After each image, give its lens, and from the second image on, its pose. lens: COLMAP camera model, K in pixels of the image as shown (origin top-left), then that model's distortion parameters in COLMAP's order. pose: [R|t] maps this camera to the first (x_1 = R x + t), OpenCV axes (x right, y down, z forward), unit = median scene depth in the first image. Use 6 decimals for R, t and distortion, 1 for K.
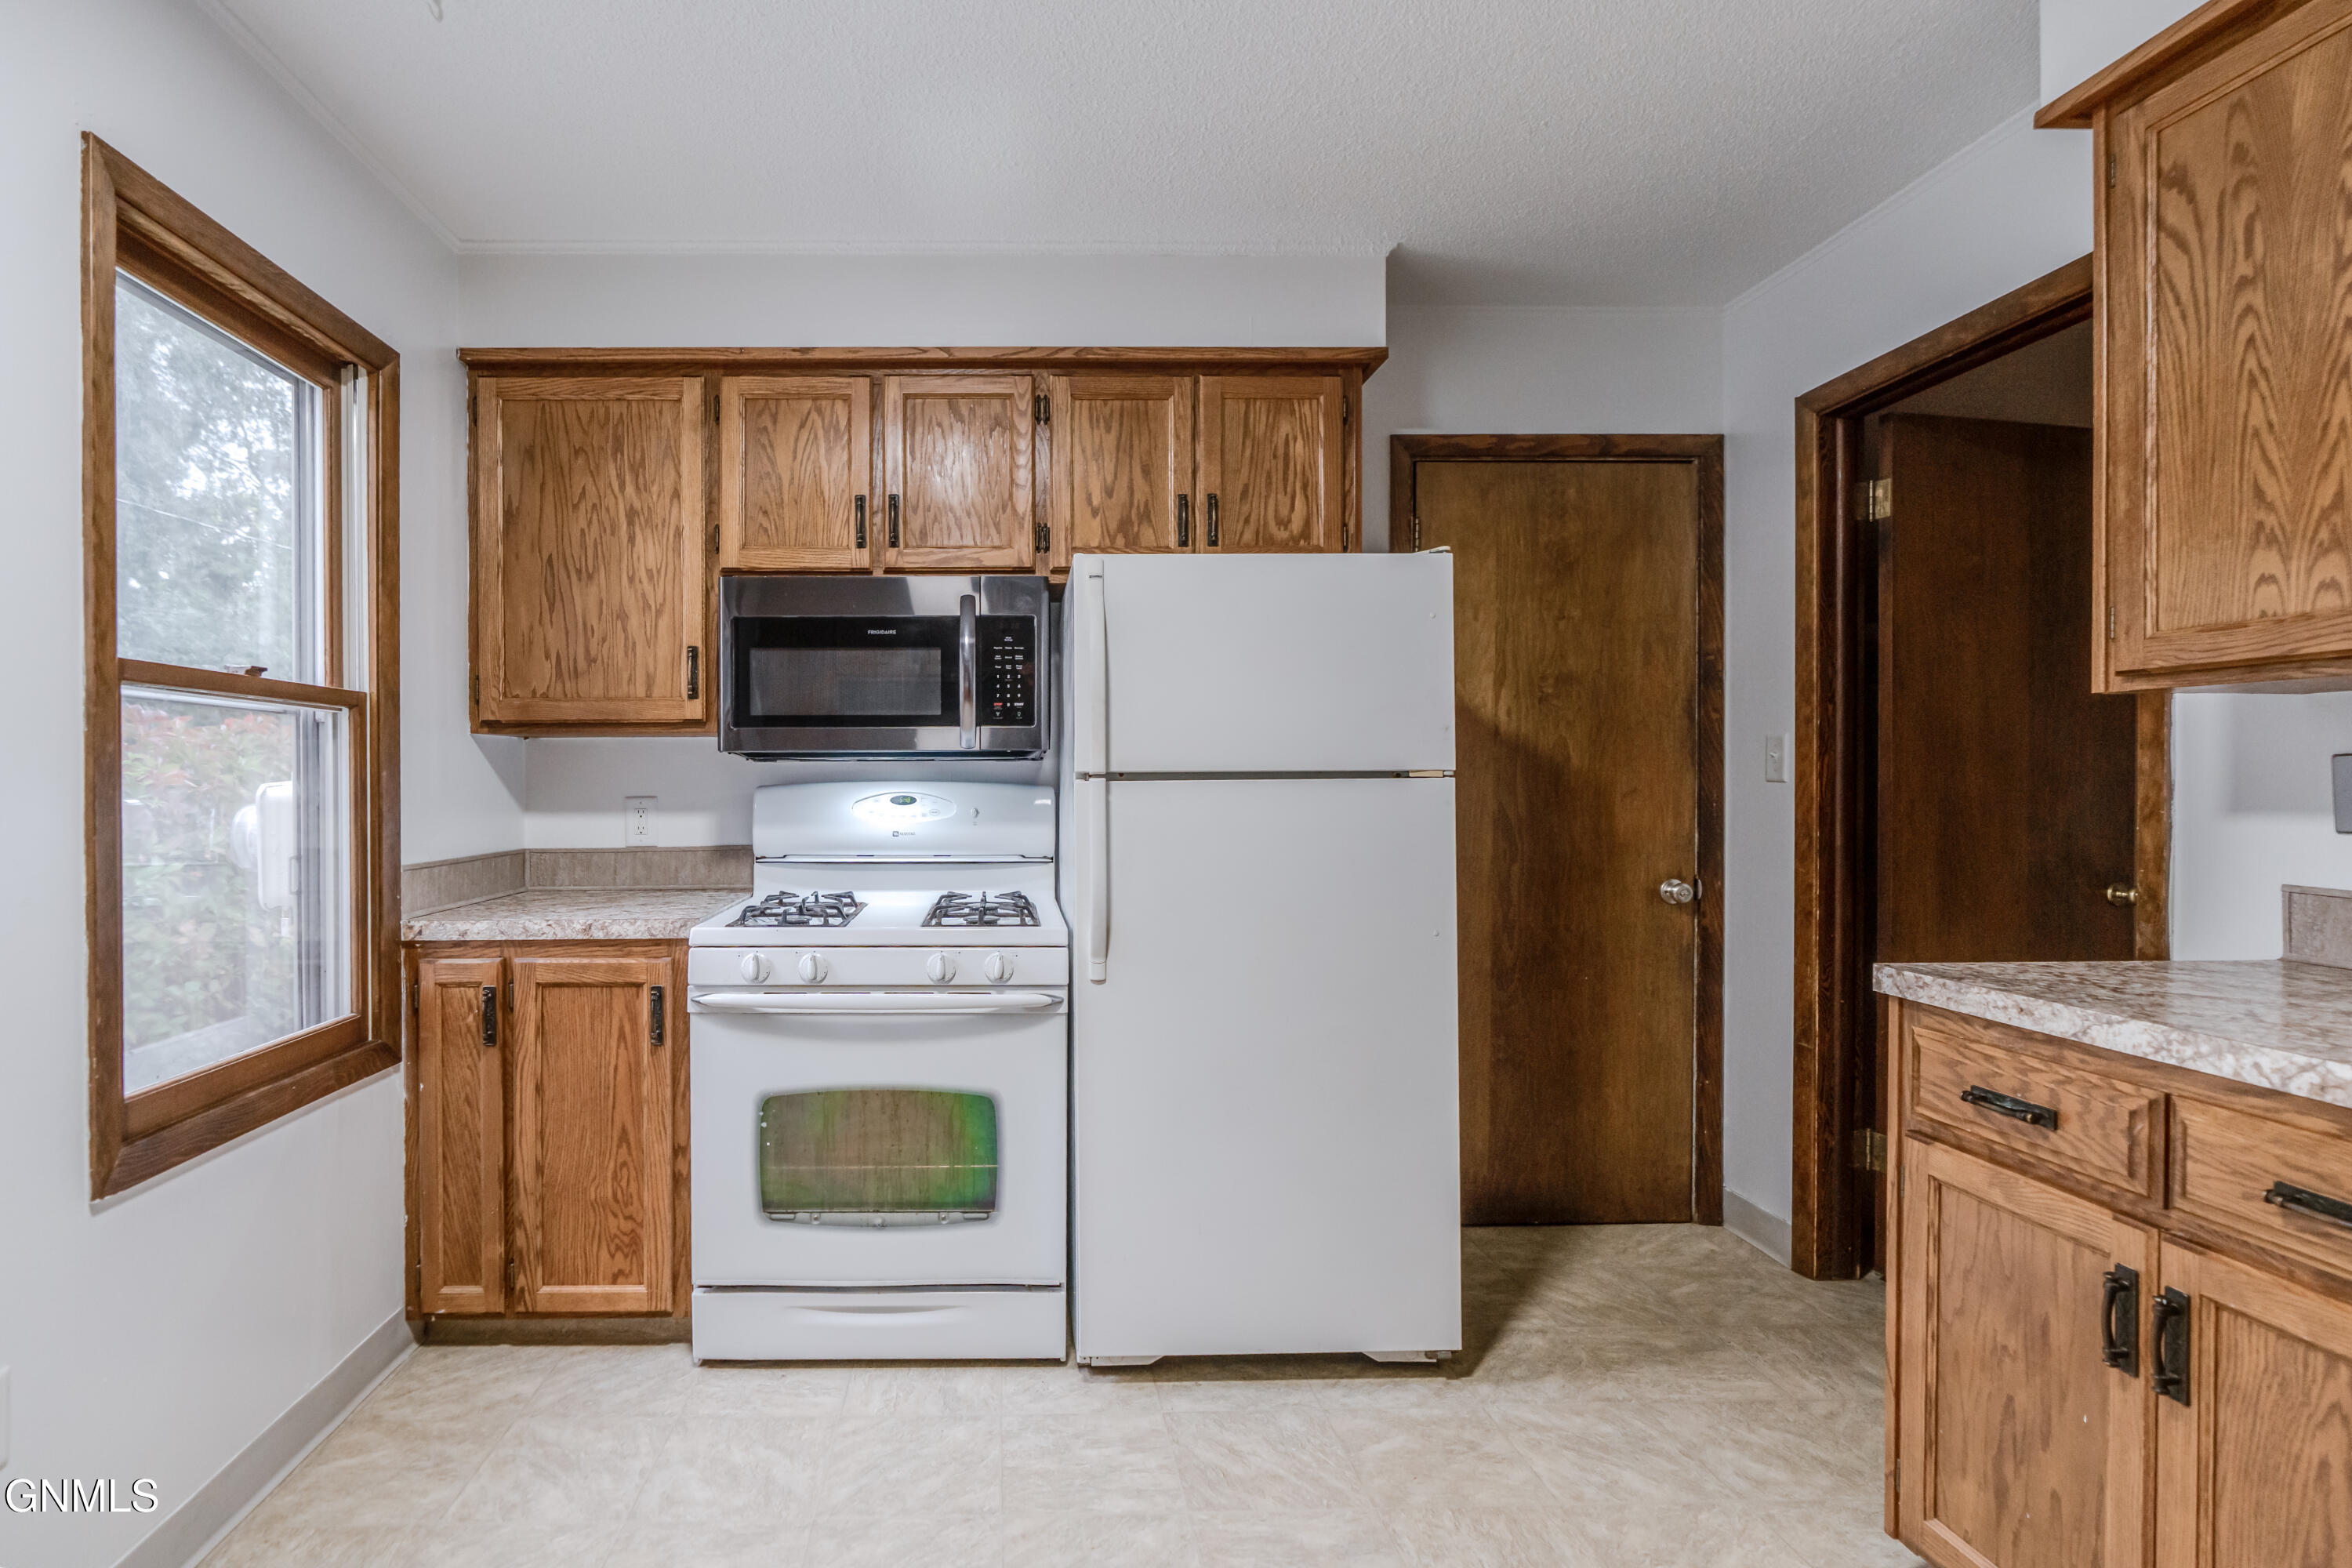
lens RADIAL K [[1201.1, 0, 1009.4], [0, 1201.1, 790.0], [0, 0, 1]] dist [-0.001502, 0.000881]
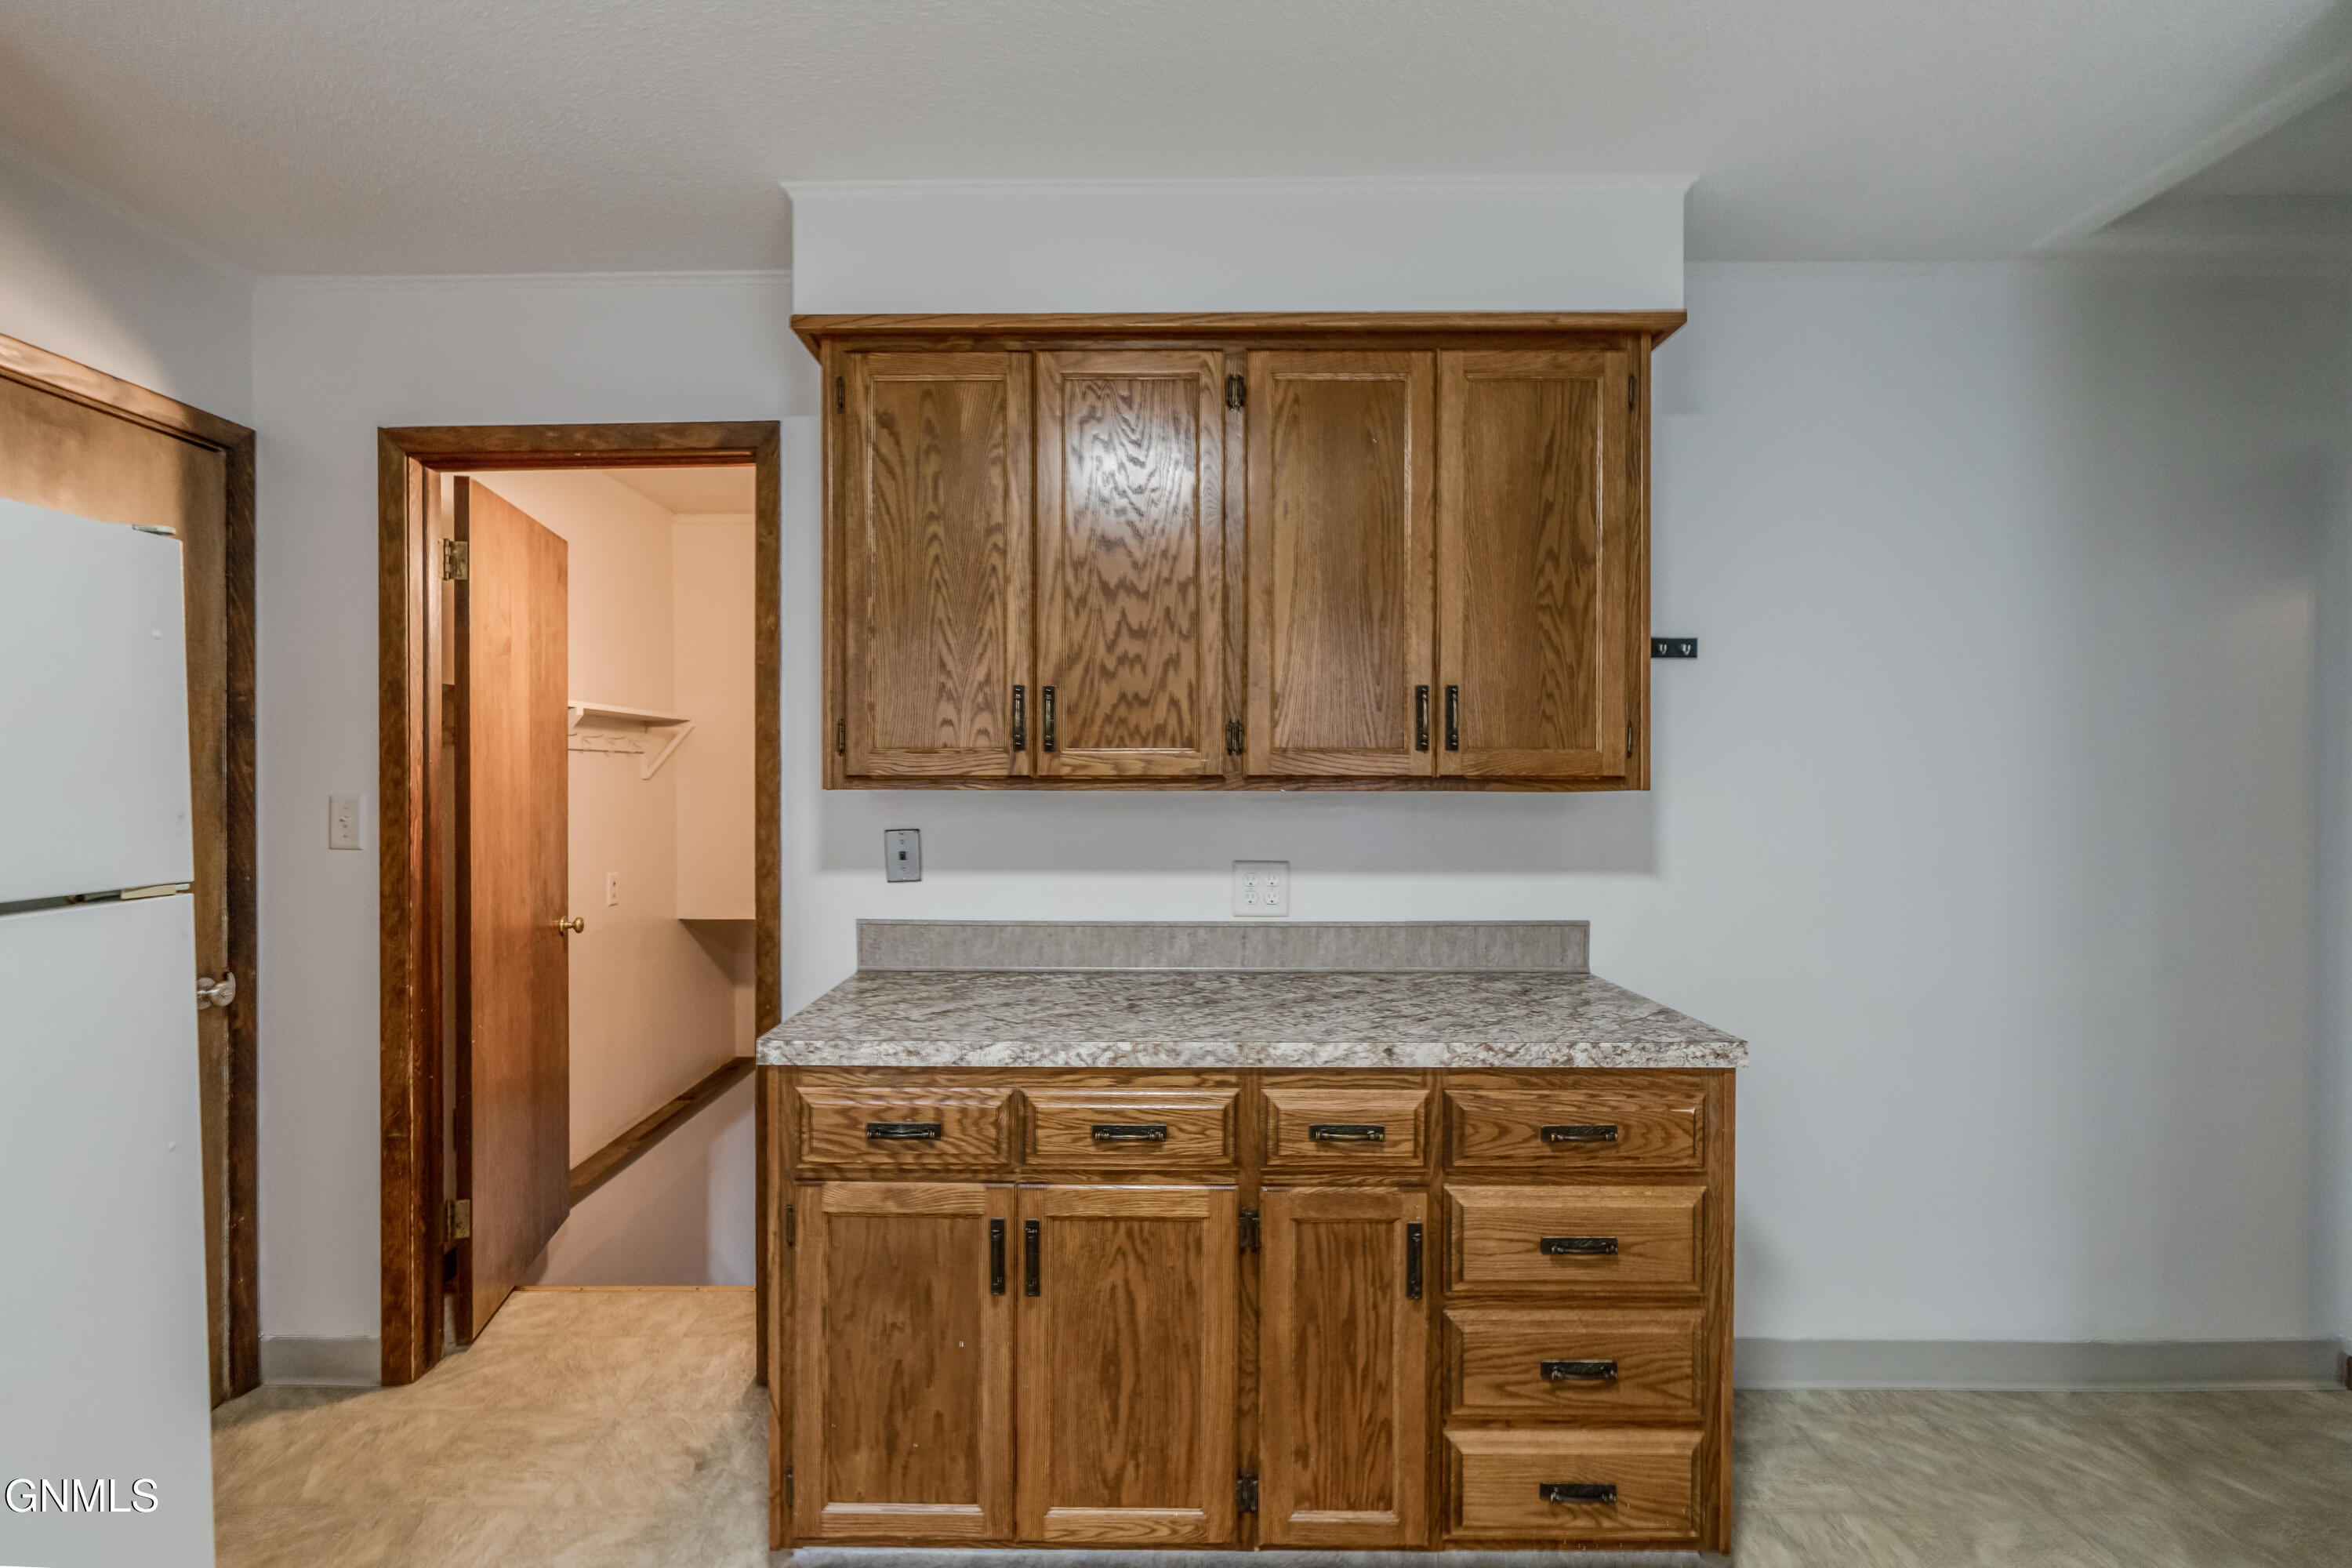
lens RADIAL K [[1105.3, 0, 1176.0], [0, 1105.3, 784.0], [0, 0, 1]] dist [-0.008009, 0.001676]
pose [[0.000072, -0.006377, 0.999980, -0.194641], [0.004258, 0.999971, 0.006377, -0.064525], [-0.999991, 0.004258, 0.000099, 0.432845]]
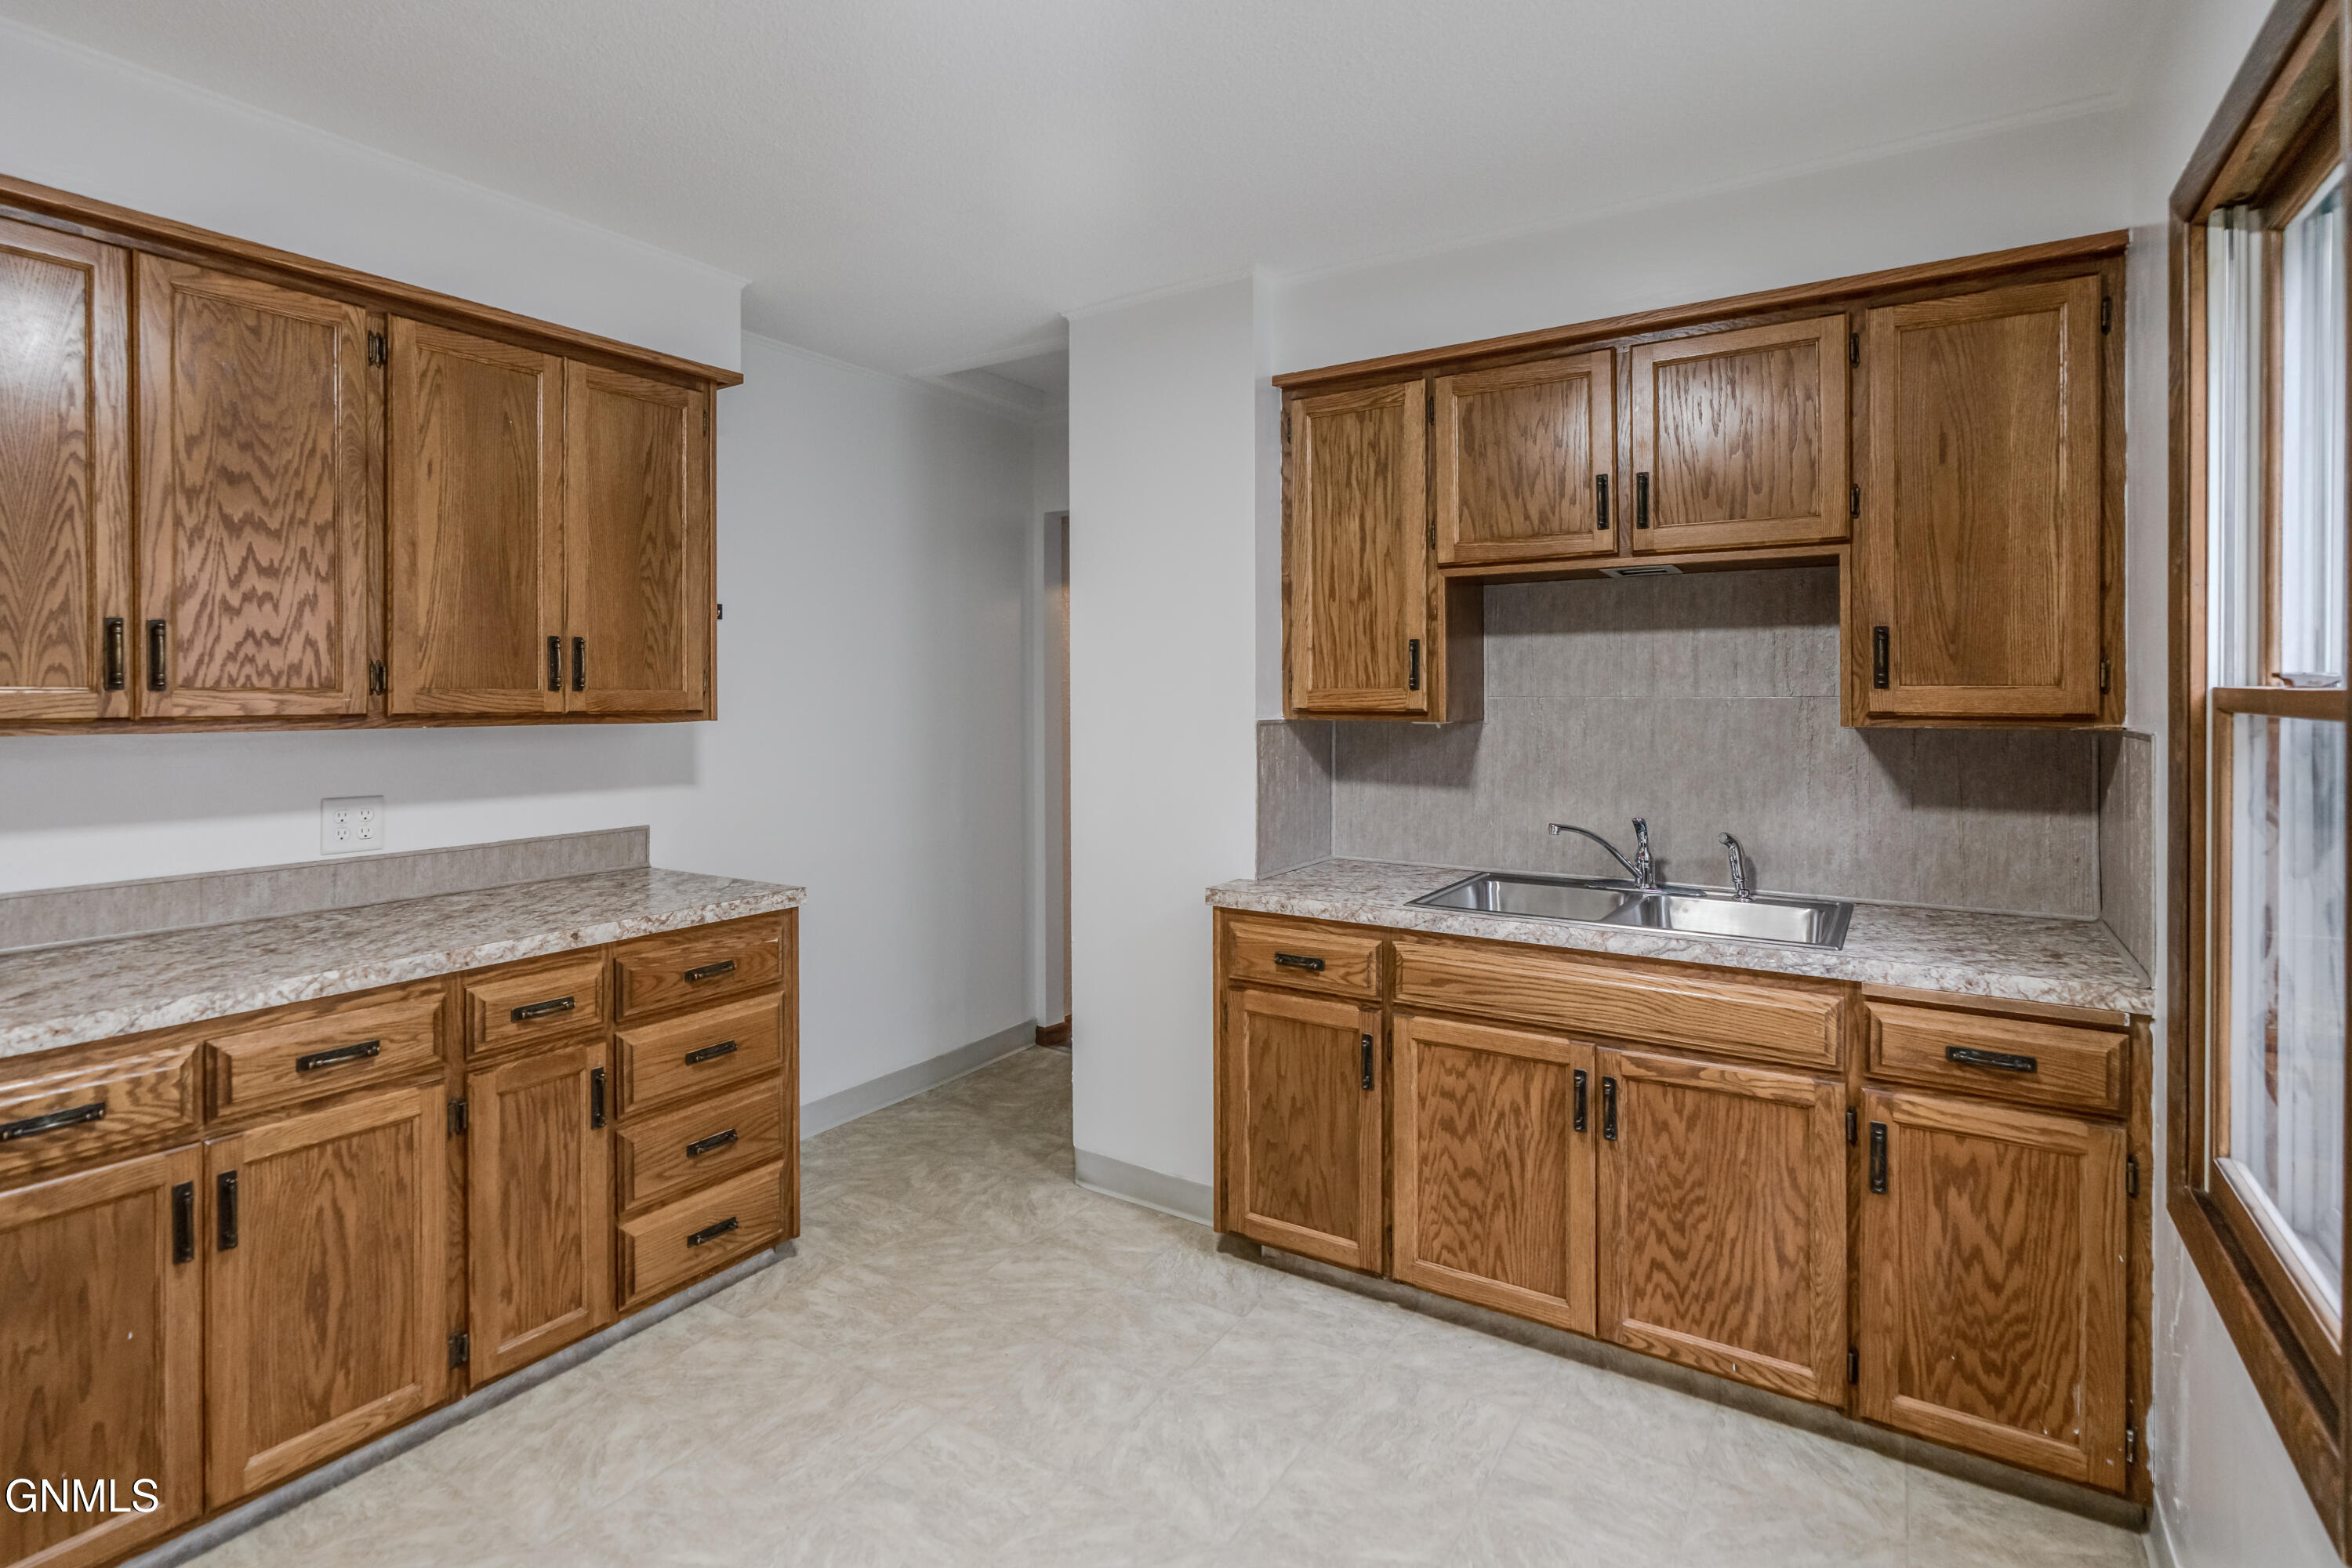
lens RADIAL K [[1107.0, 0, 1155.8], [0, 1107.0, 707.6], [0, 0, 1]] dist [0.001485, 0.001480]
pose [[-0.837829, -0.001414, 0.545931, -0.357655], [0.006280, 0.999906, 0.012228, -0.077308], [-0.545897, 0.013673, -0.837741, 0.788258]]
